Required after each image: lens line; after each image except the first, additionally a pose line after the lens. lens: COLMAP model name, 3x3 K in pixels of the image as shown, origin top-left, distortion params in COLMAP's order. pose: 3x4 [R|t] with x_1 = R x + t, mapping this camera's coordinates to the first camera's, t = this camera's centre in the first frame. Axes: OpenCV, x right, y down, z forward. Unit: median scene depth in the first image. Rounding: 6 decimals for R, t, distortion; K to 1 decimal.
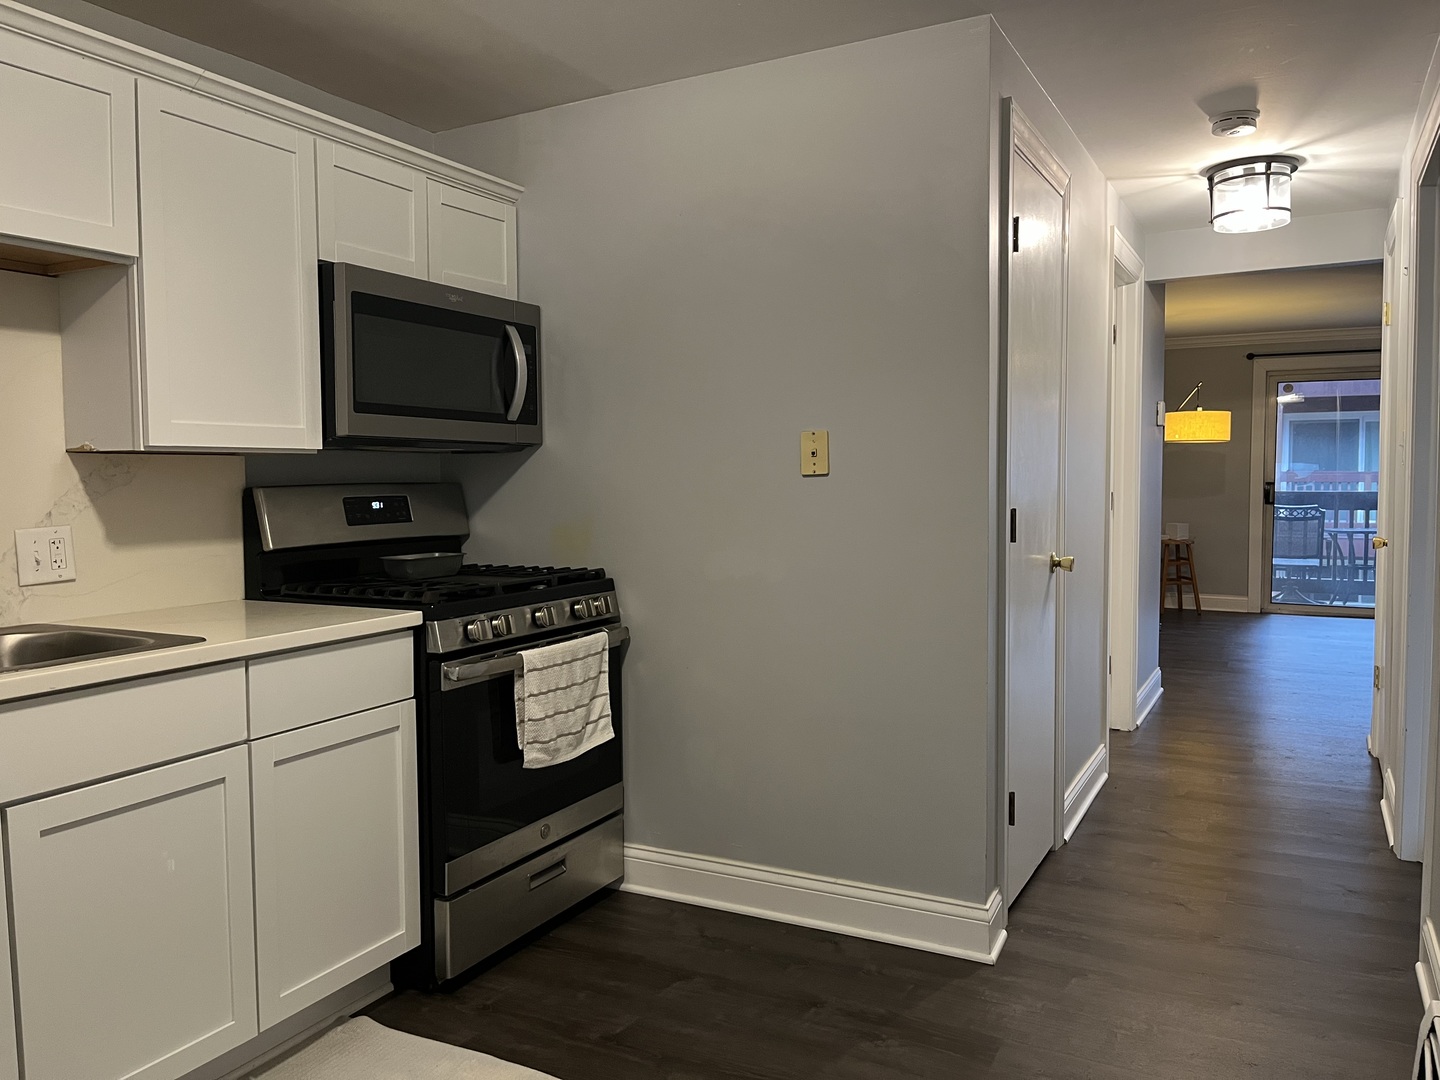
lens RADIAL K [[1086.4, 0, 722.6], [0, 1086.4, 525.5], [0, 0, 1]] dist [0.075804, -0.102306]
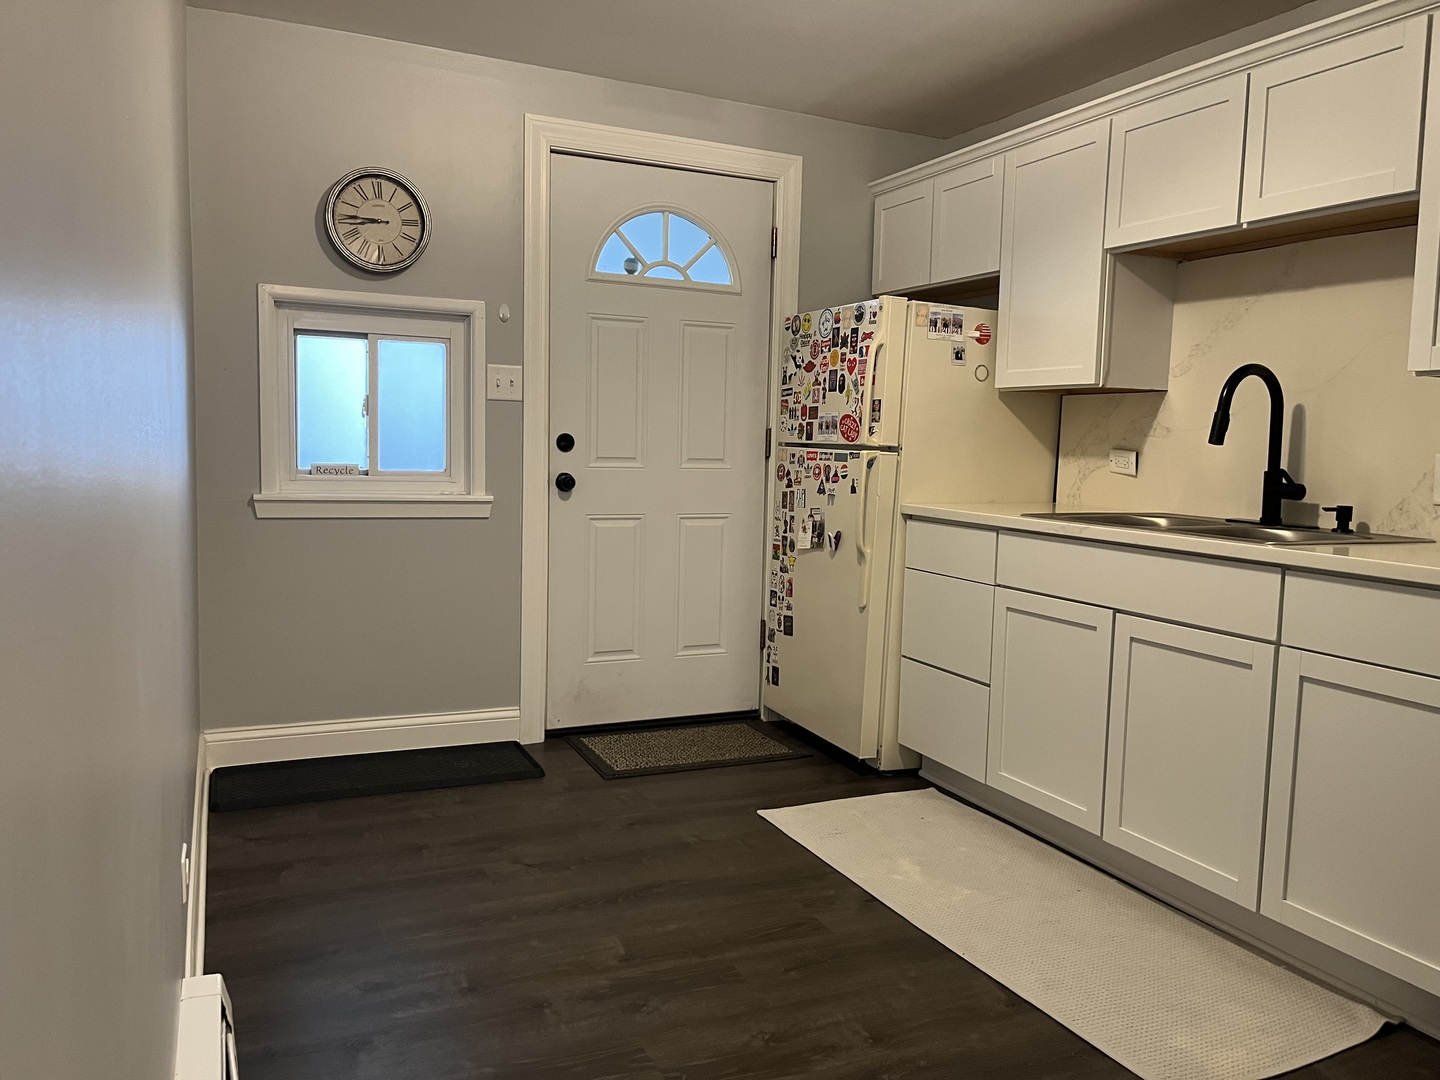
lens RADIAL K [[1086.4, 0, 722.6], [0, 1086.4, 525.5], [0, 0, 1]] dist [0.075804, -0.102306]
pose [[-0.612637, 0.055949, -0.788381, 0.644668], [-0.059554, 0.991388, 0.116635, -0.010318], [0.788117, 0.118406, -0.604029, 1.048199]]
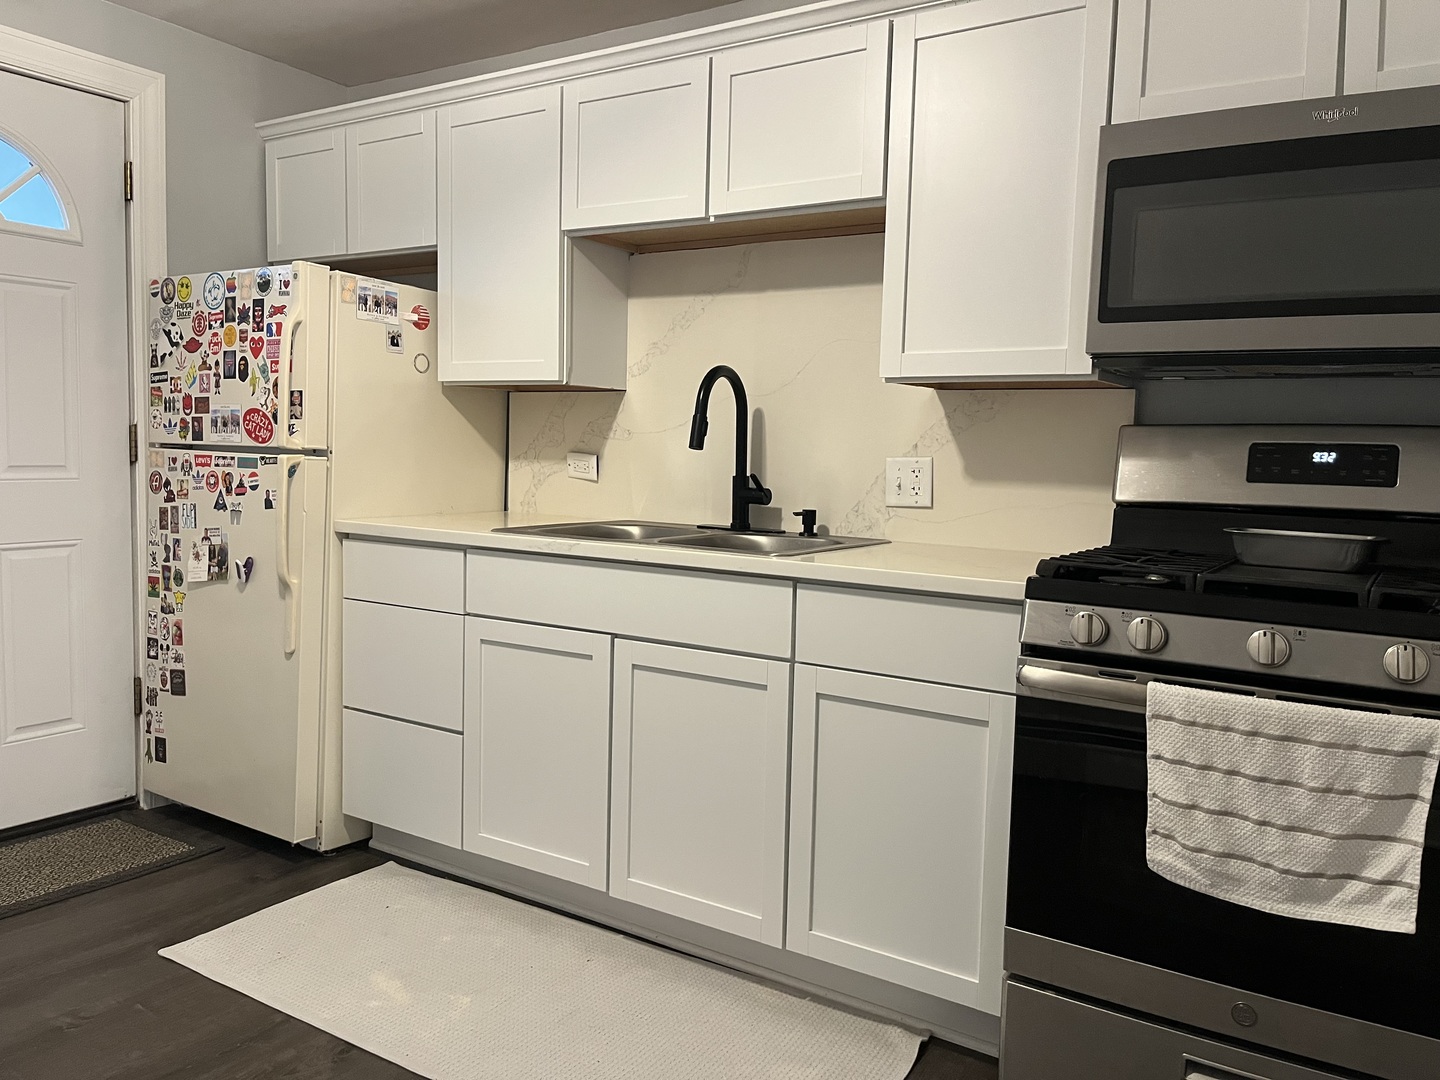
lens RADIAL K [[1086.4, 0, 722.6], [0, 1086.4, 525.5], [0, 0, 1]] dist [0.075804, -0.102306]
pose [[-0.093683, 0.075970, -0.992699, 0.493015], [-0.073057, 0.993872, 0.082954, -0.007129], [0.992918, 0.080295, -0.087559, 0.879870]]
